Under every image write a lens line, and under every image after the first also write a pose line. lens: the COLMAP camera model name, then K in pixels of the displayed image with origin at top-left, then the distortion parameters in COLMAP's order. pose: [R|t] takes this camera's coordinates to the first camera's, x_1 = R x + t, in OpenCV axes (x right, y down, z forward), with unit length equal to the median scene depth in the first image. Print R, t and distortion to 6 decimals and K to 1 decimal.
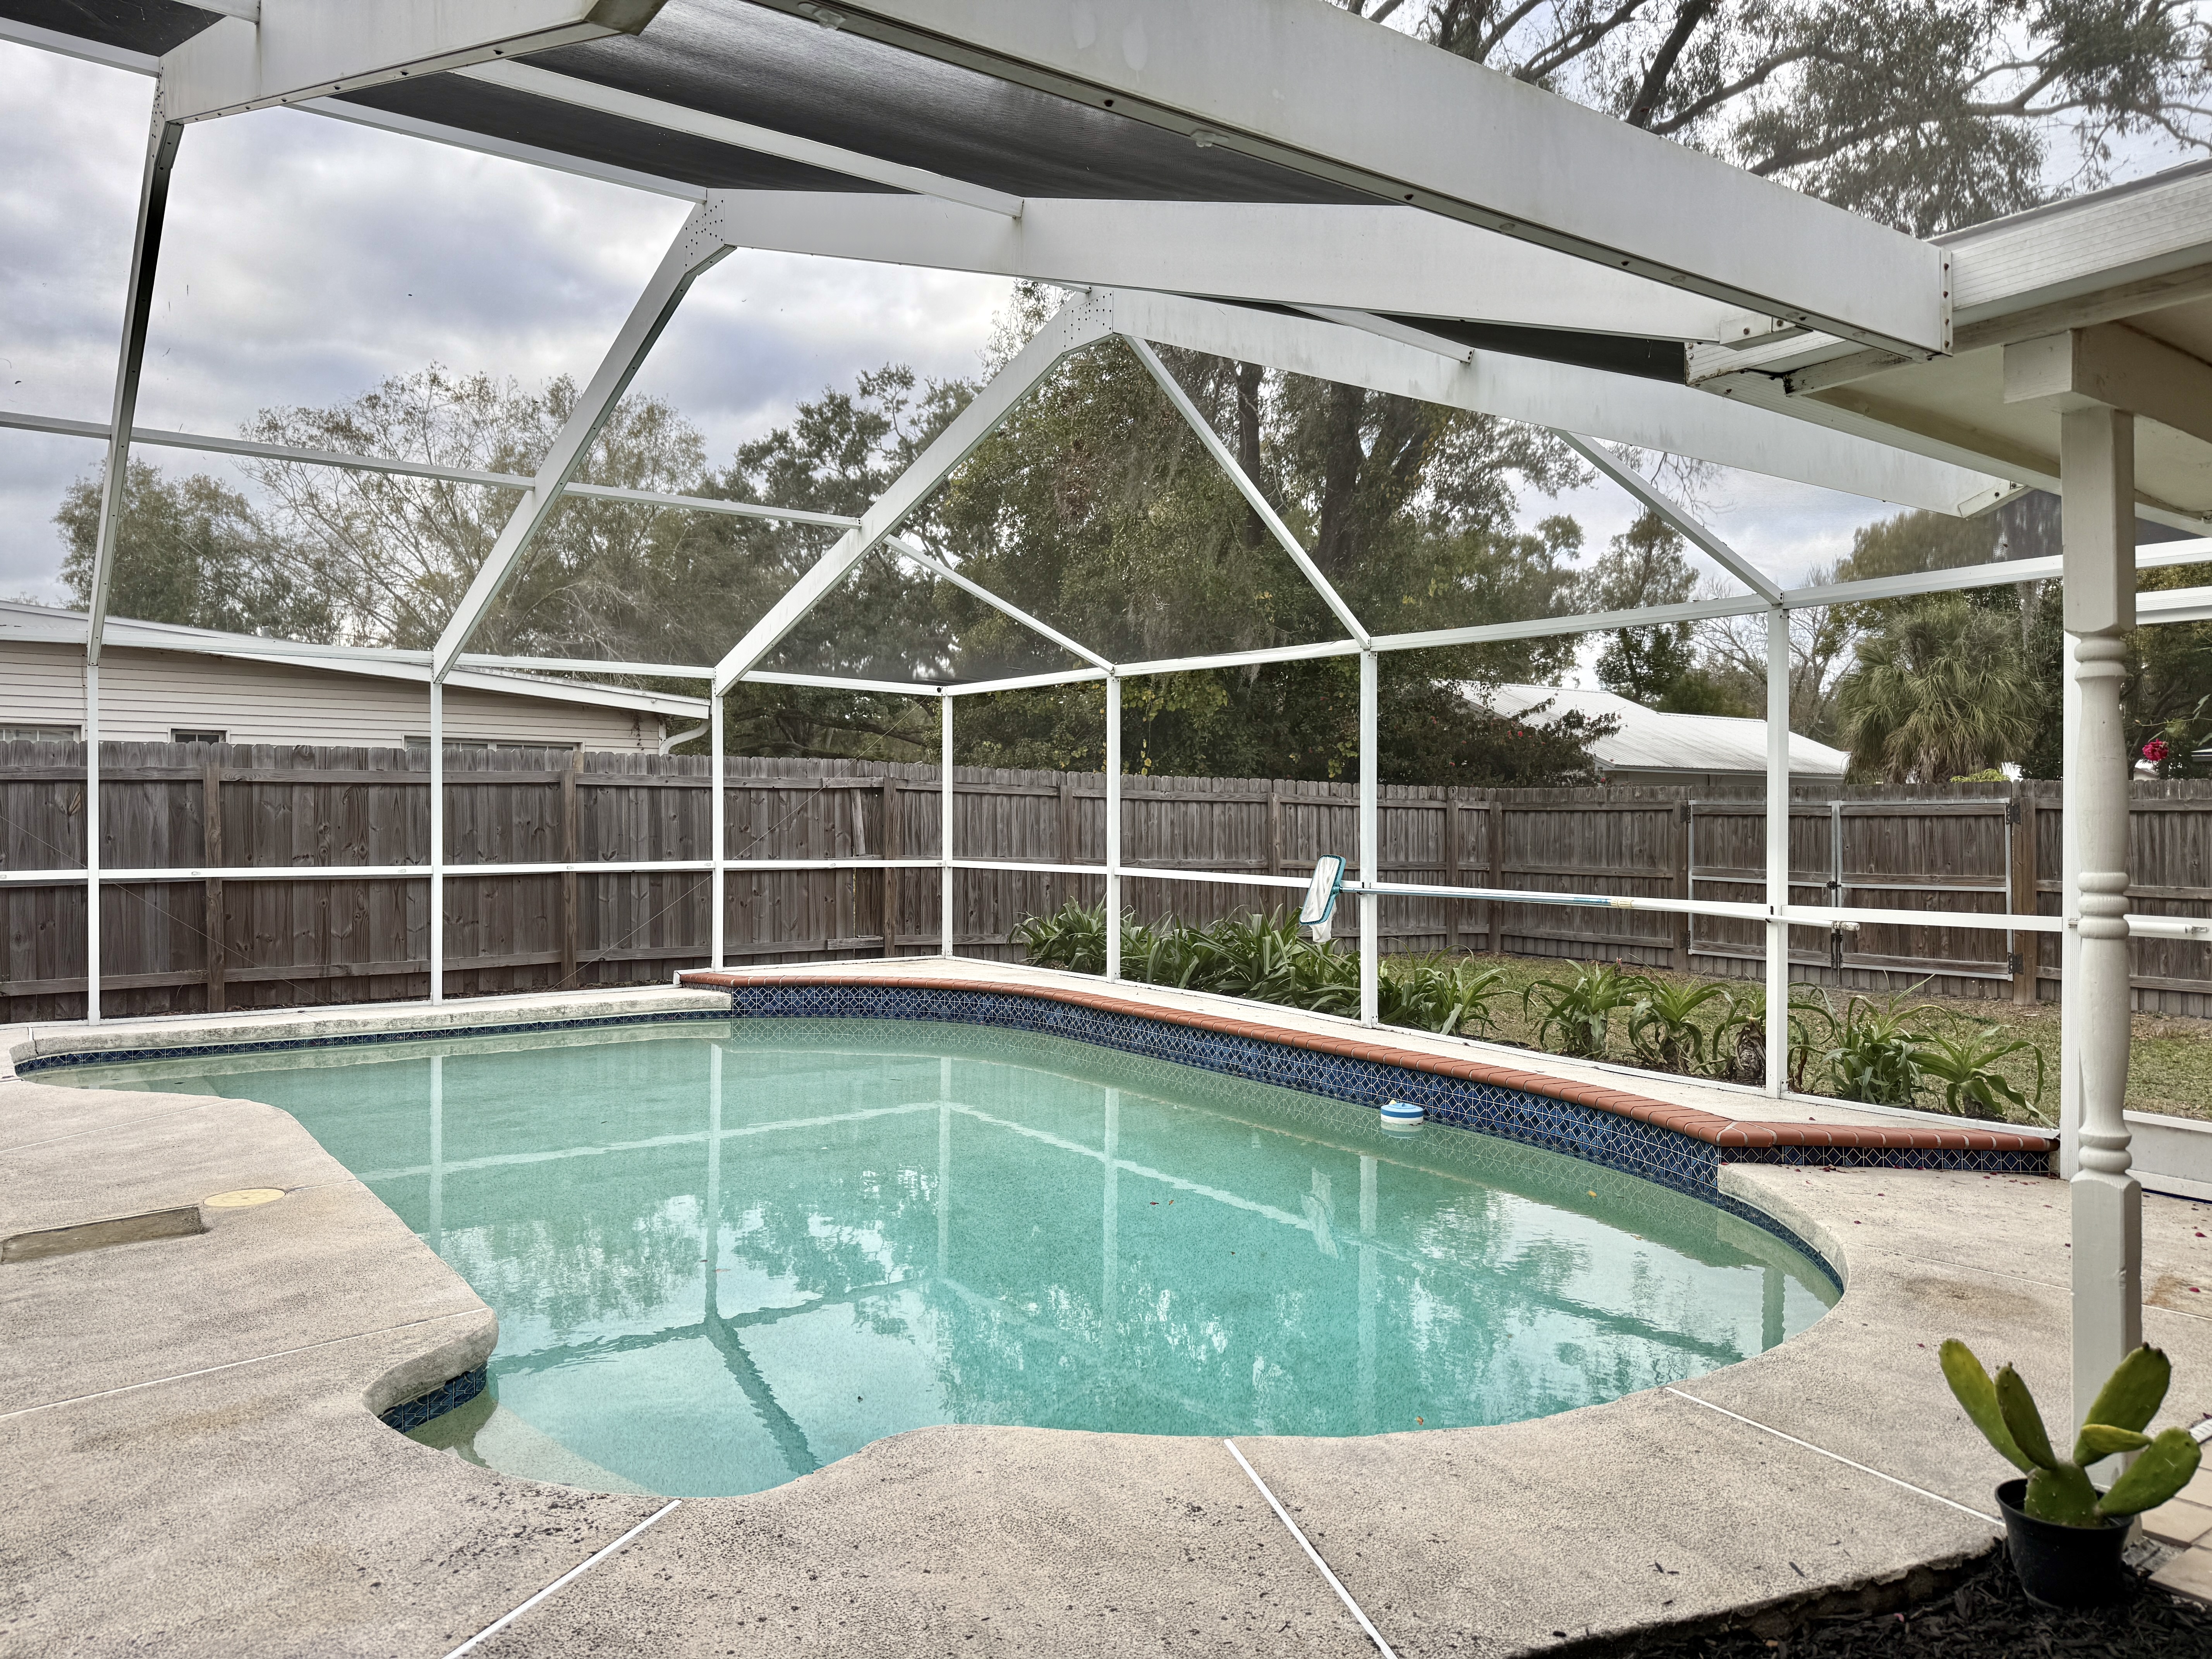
lens RADIAL K [[1558.7, 0, 1109.6], [0, 1558.7, 836.2], [0, 0, 1]] dist [0.049174, 0.000787]
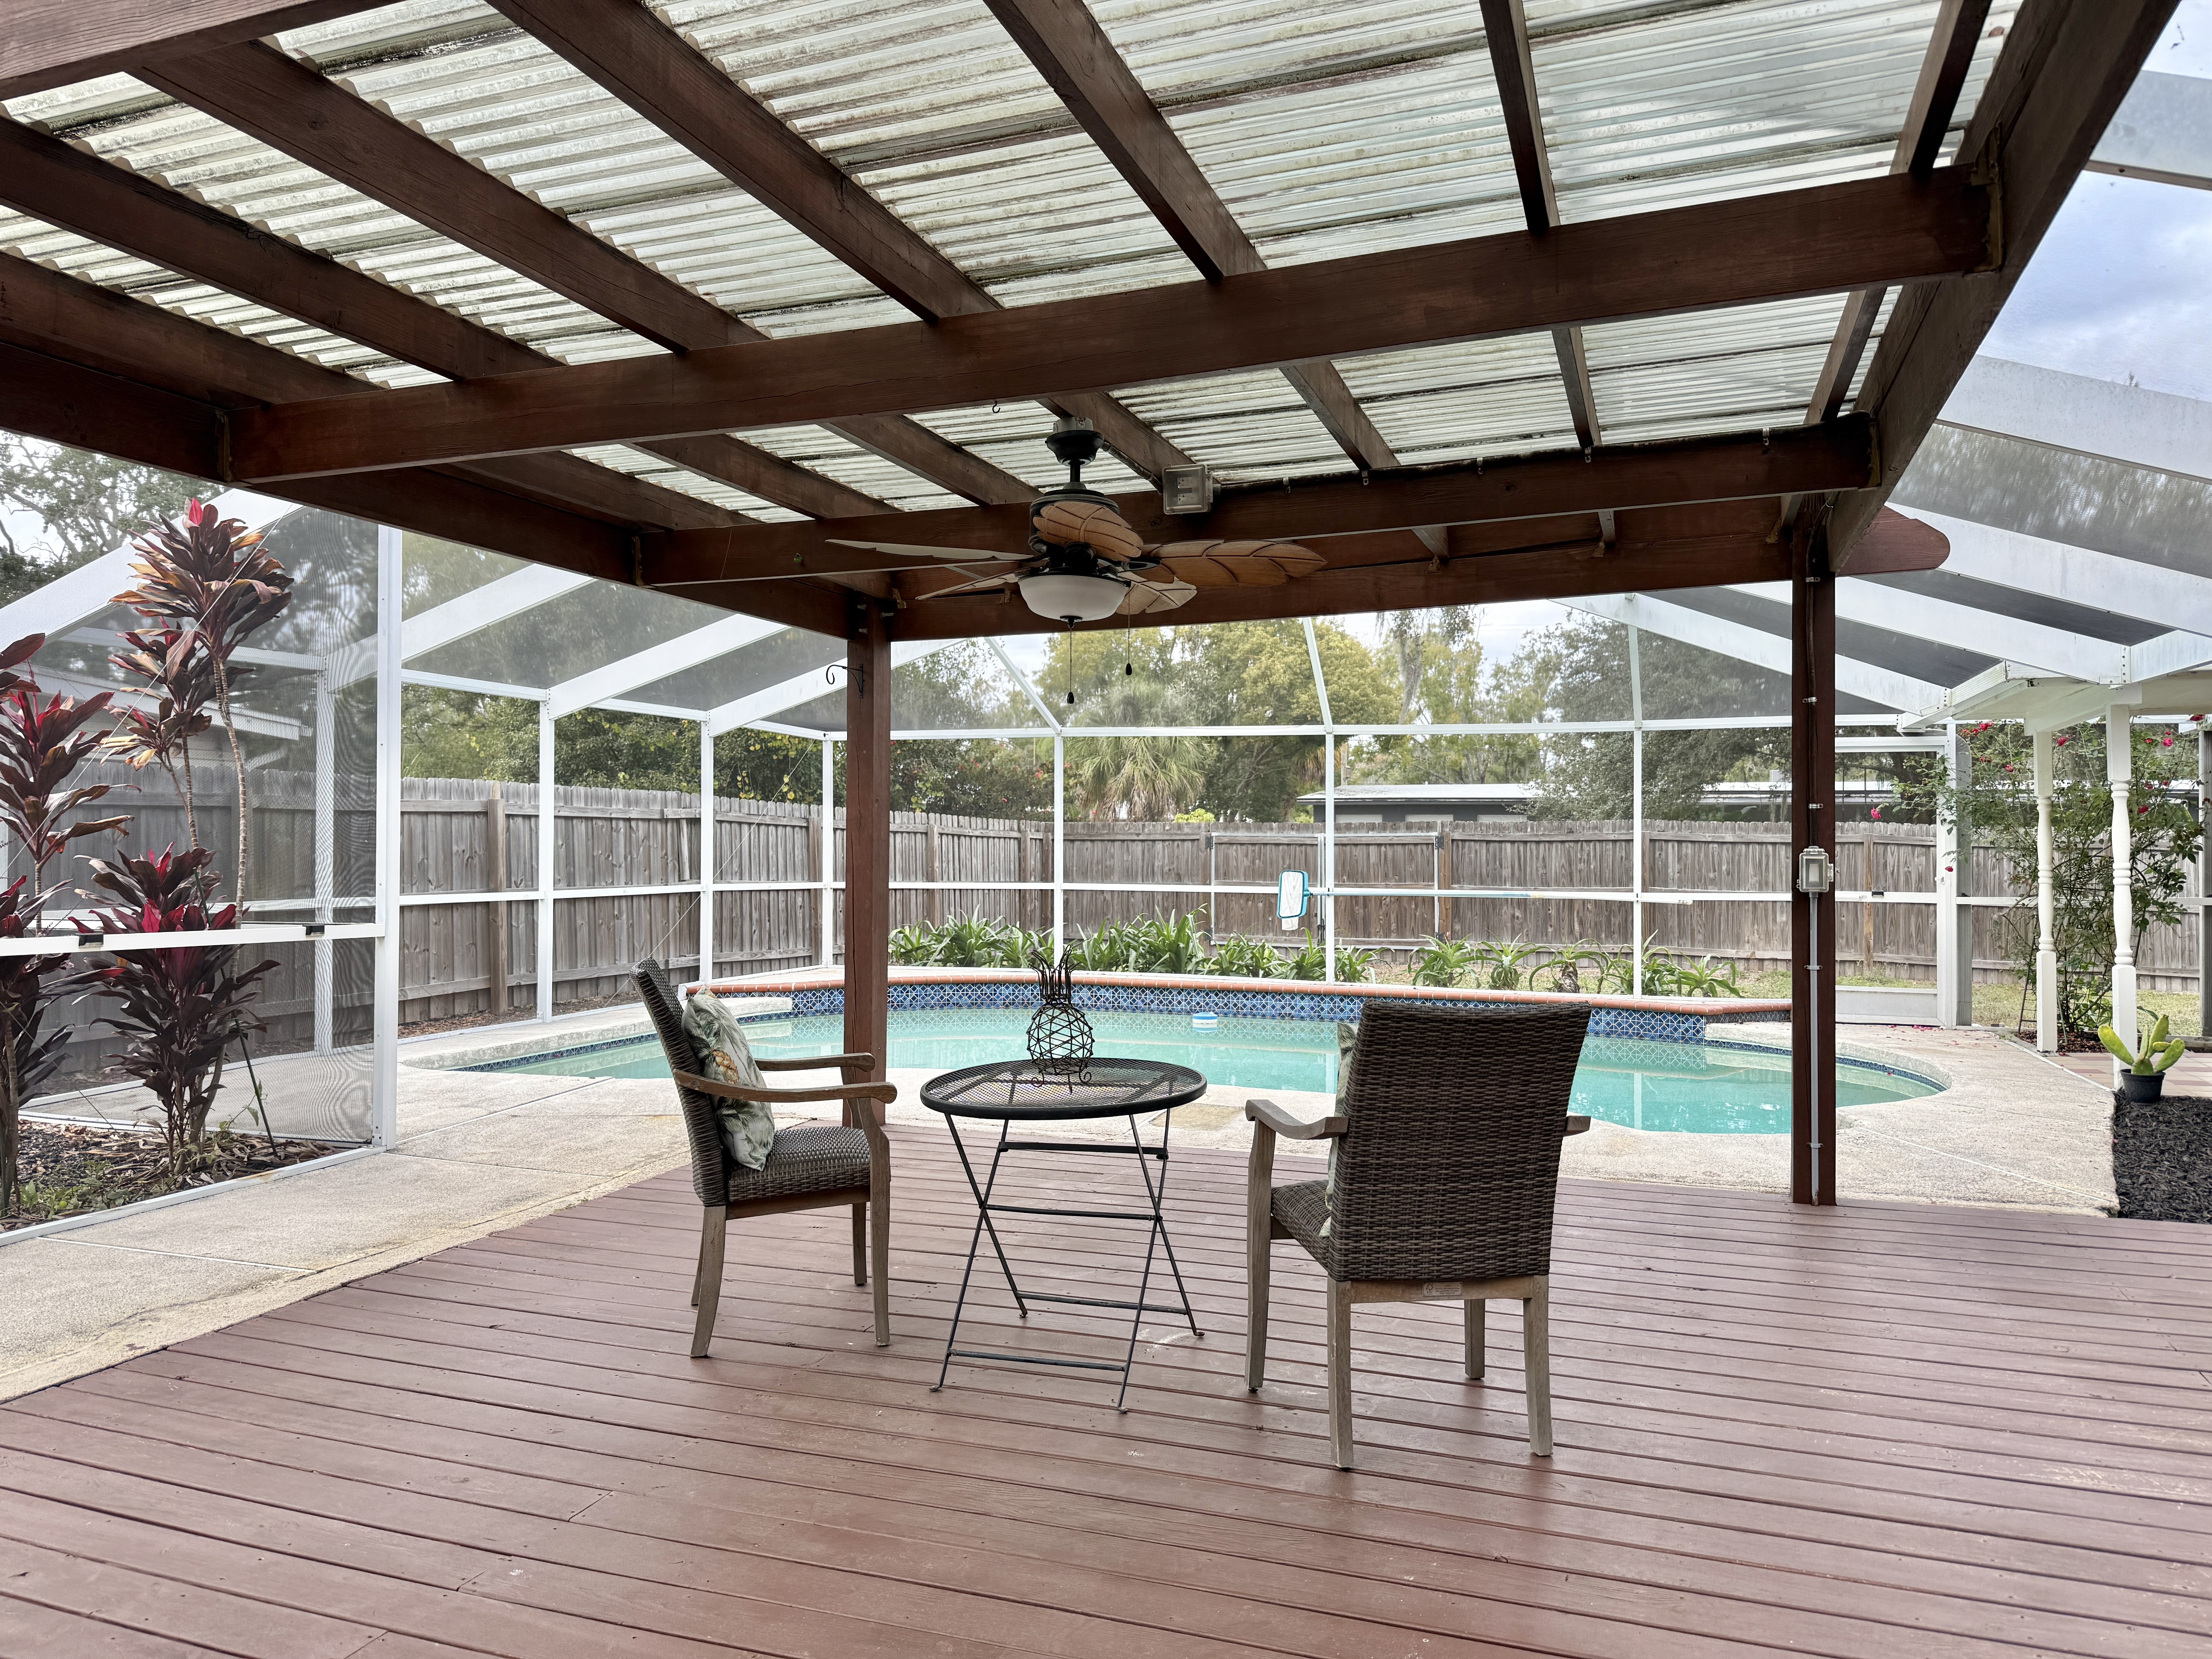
lens RADIAL K [[1558.7, 0, 1109.6], [0, 1558.7, 836.2], [0, 0, 1]] dist [0.049174, 0.000787]
pose [[0.814923, 0.002500, 0.579563, -0.618867], [0.007852, 0.999851, -0.015353, 0.000866], [-0.579516, 0.017062, 0.814783, -0.070604]]
